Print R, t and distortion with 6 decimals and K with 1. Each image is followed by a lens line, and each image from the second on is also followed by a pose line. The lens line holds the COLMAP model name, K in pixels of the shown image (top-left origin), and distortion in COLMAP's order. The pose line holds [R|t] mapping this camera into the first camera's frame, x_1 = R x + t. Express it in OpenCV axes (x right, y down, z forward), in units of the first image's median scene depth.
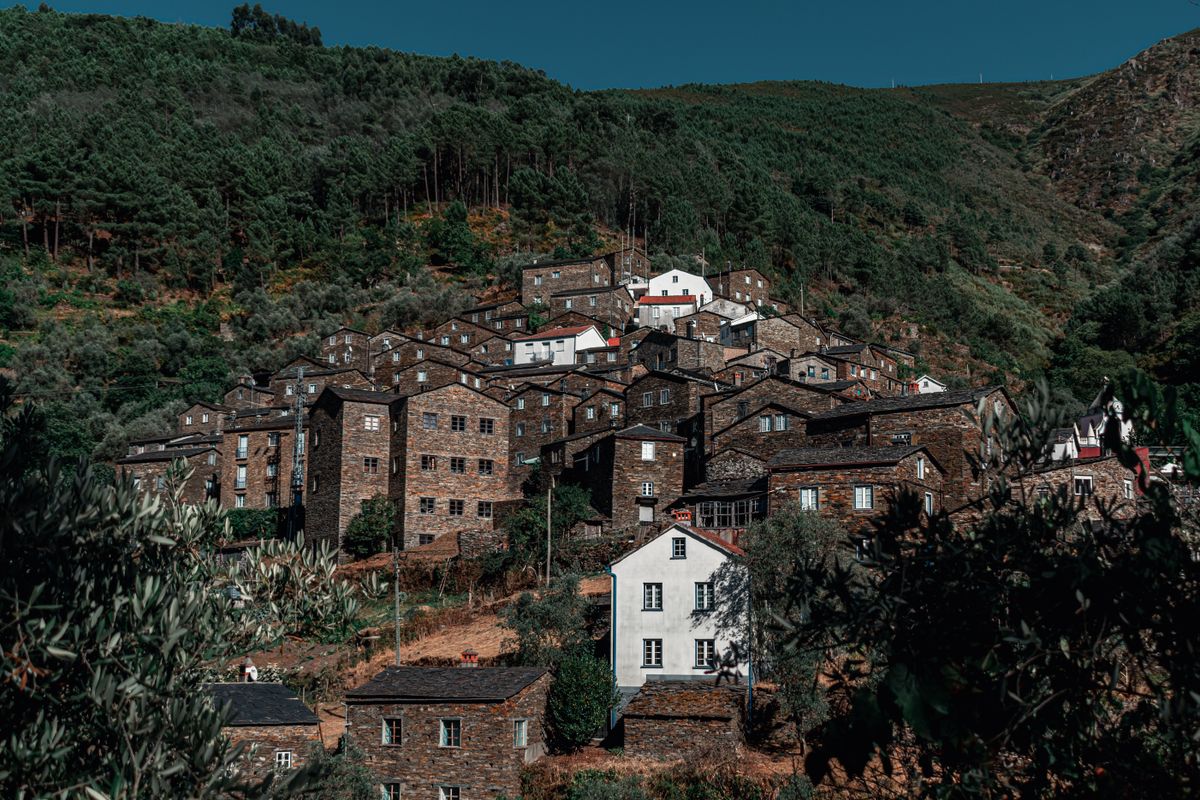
lens RADIAL K [[4805.0, 0, 600.0], [0, 4805.0, 401.0], [0, 0, 1]] dist [-0.082383, 0.000000]
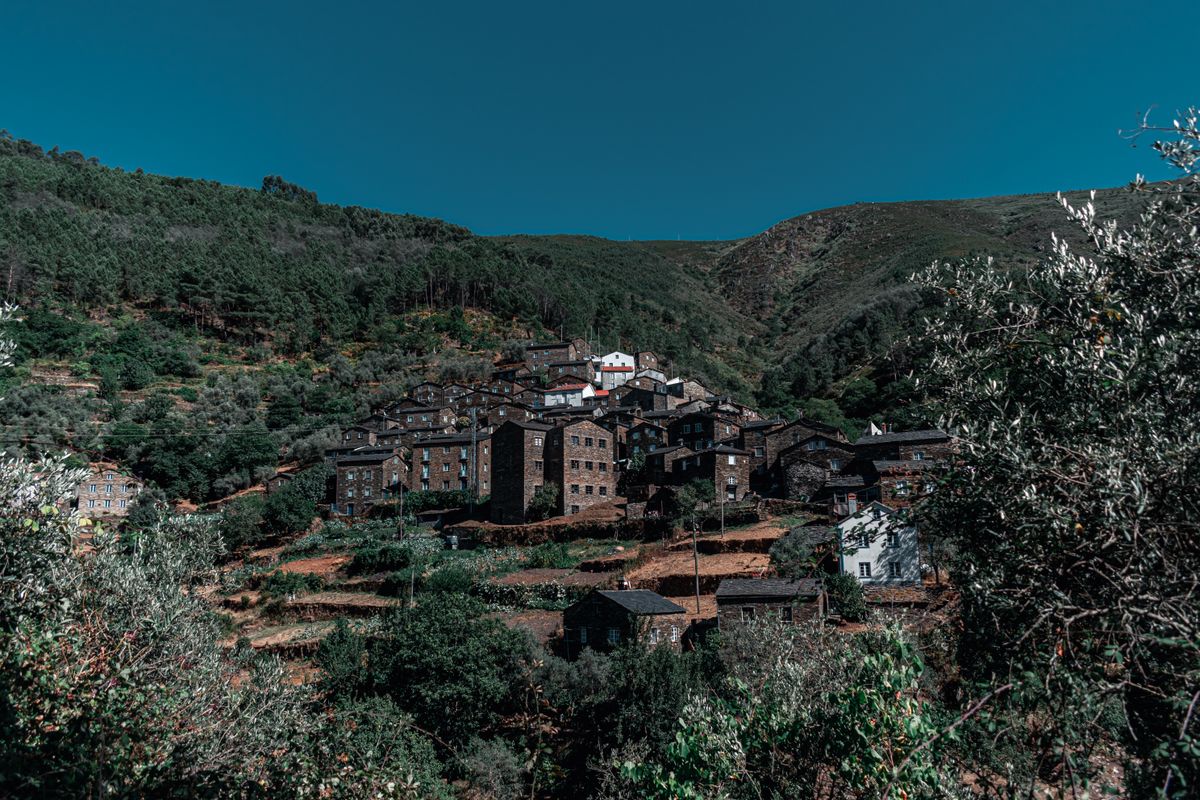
lens RADIAL K [[4805.0, 0, 600.0], [0, 4805.0, 400.1], [0, 0, 1]] dist [-0.082383, 0.000000]
pose [[0.794000, 0.004069, 0.607904, -1.012937], [-0.016623, 0.999749, 0.015019, -0.034486], [-0.607690, -0.022030, 0.793868, -0.369700]]
